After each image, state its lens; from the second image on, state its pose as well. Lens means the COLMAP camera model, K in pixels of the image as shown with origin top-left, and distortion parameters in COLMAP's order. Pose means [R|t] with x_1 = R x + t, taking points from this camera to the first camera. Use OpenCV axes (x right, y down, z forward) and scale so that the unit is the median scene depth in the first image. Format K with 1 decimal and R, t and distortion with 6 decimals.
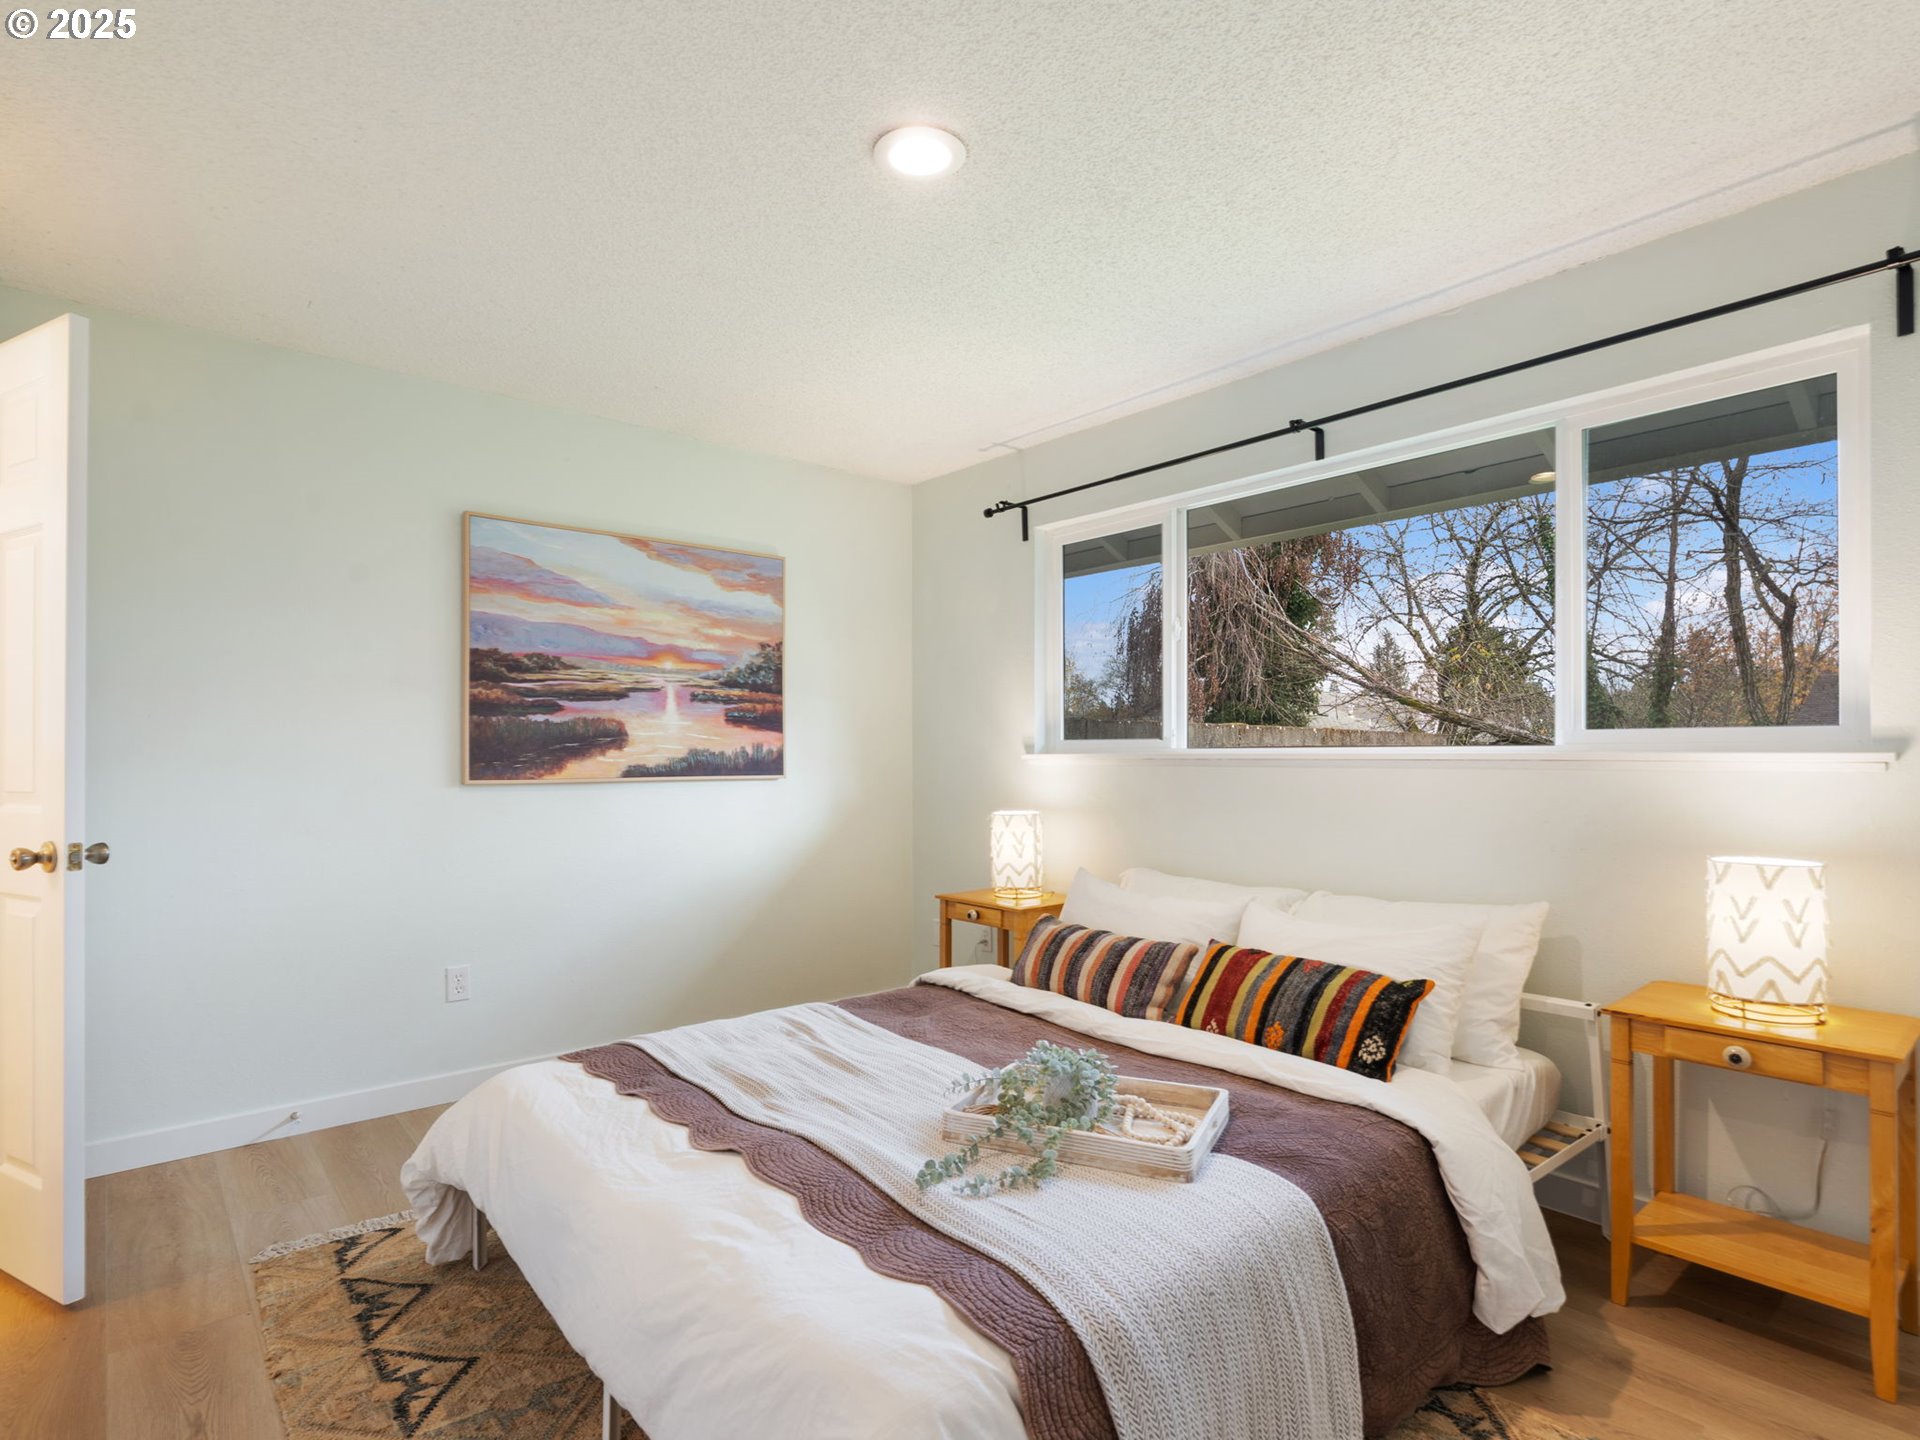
lens RADIAL K [[995.6, 0, 958.4], [0, 995.6, 730.6], [0, 0, 1]] dist [-0.001261, 0.001881]
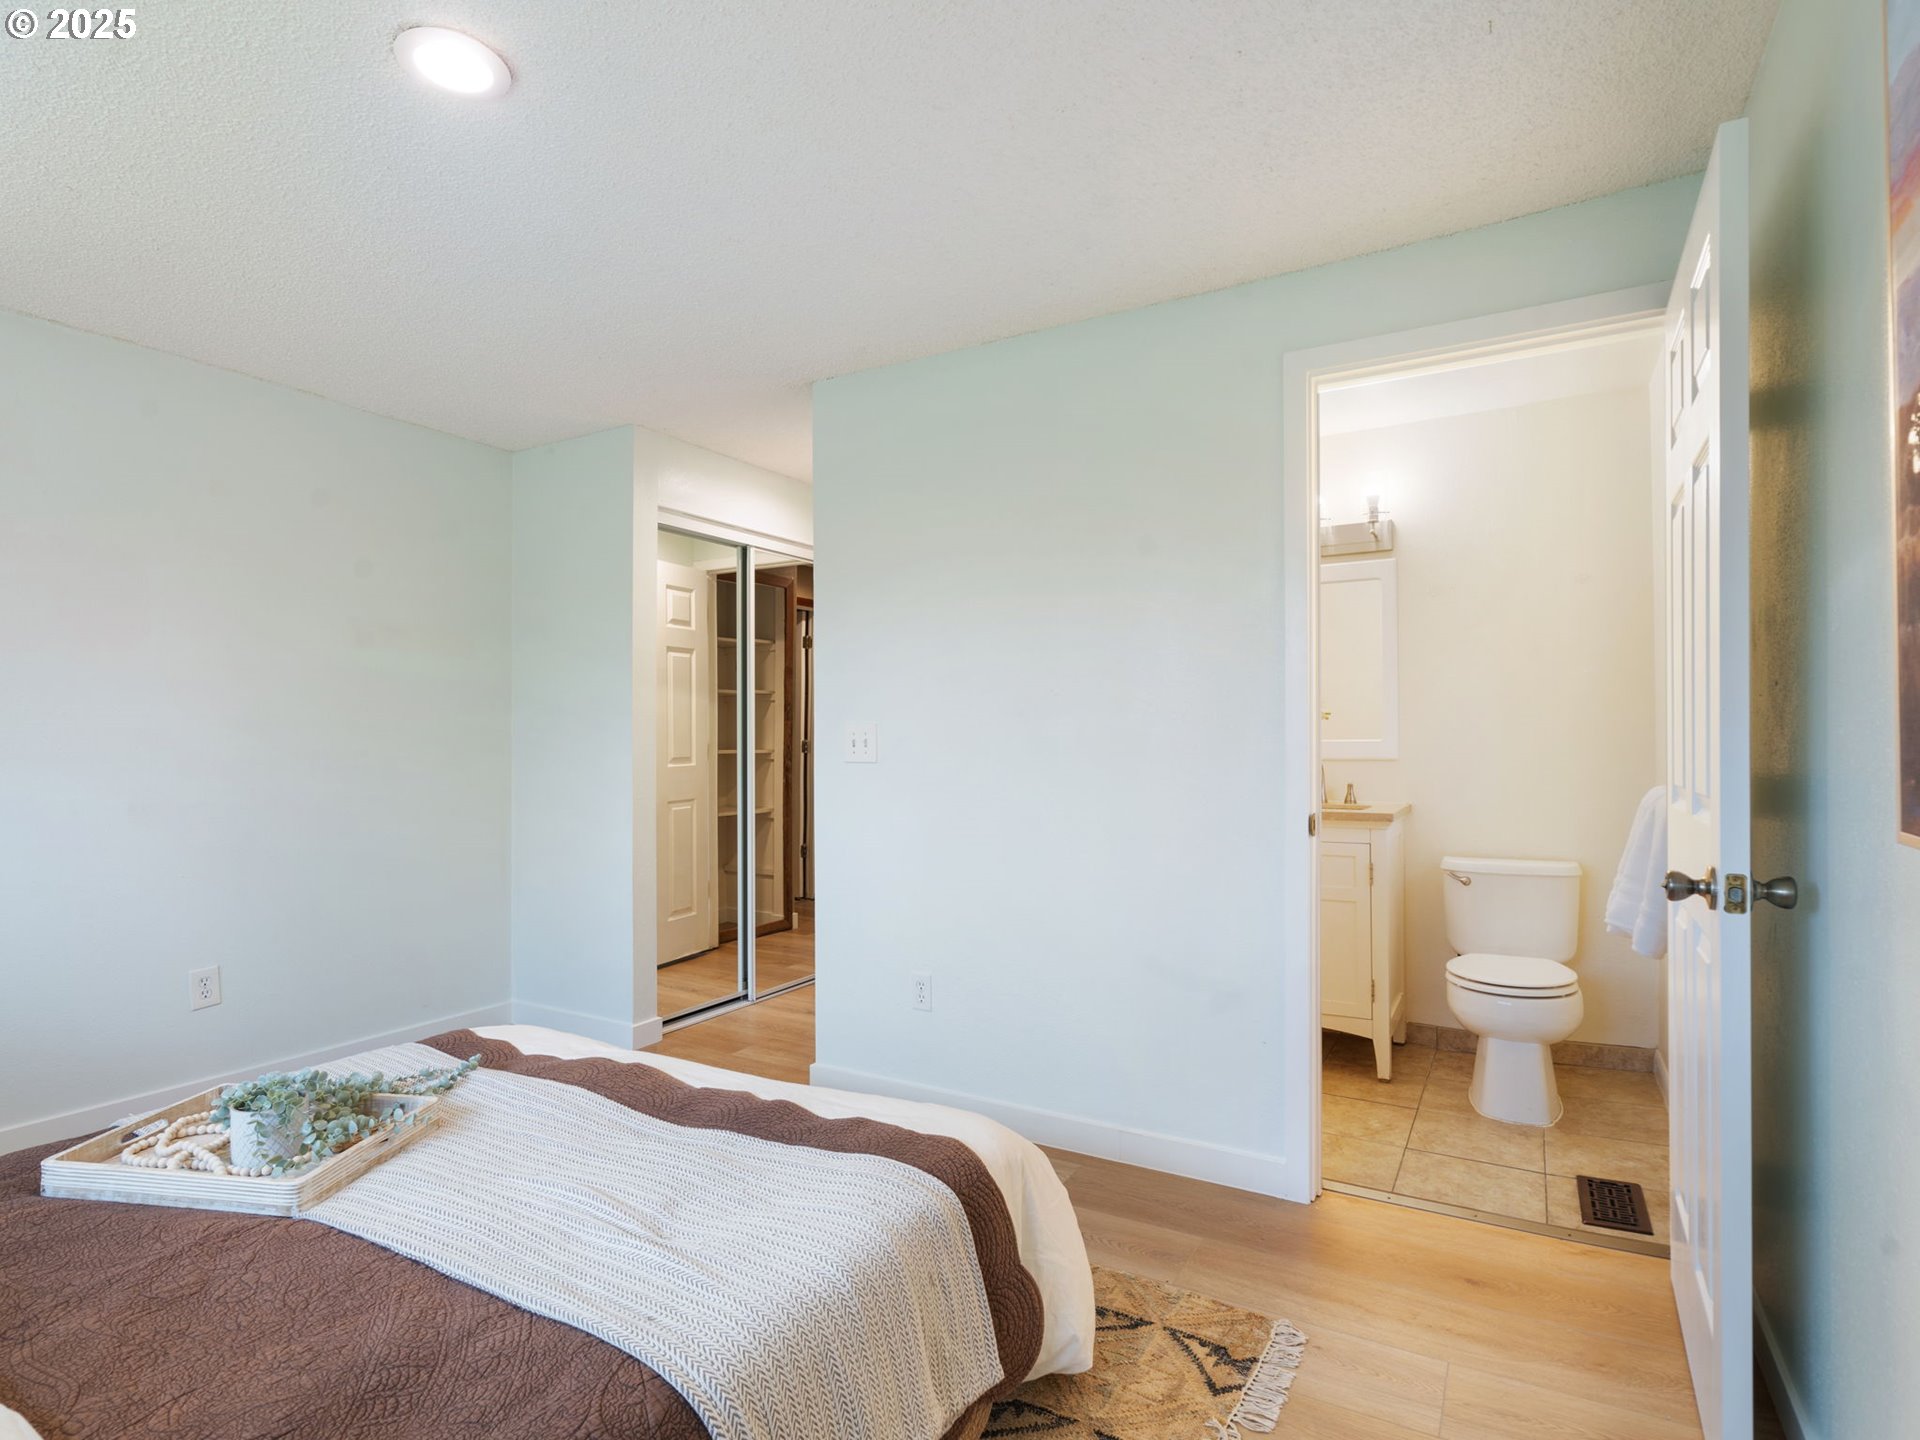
lens RADIAL K [[995.6, 0, 966.6], [0, 995.6, 731.5], [0, 0, 1]] dist [-0.001261, 0.001881]
pose [[-0.940155, 0.004050, -0.340722, -0.131860], [0.010914, 0.999774, -0.018232, 0.014552], [0.340571, -0.020859, -0.939987, 1.671506]]
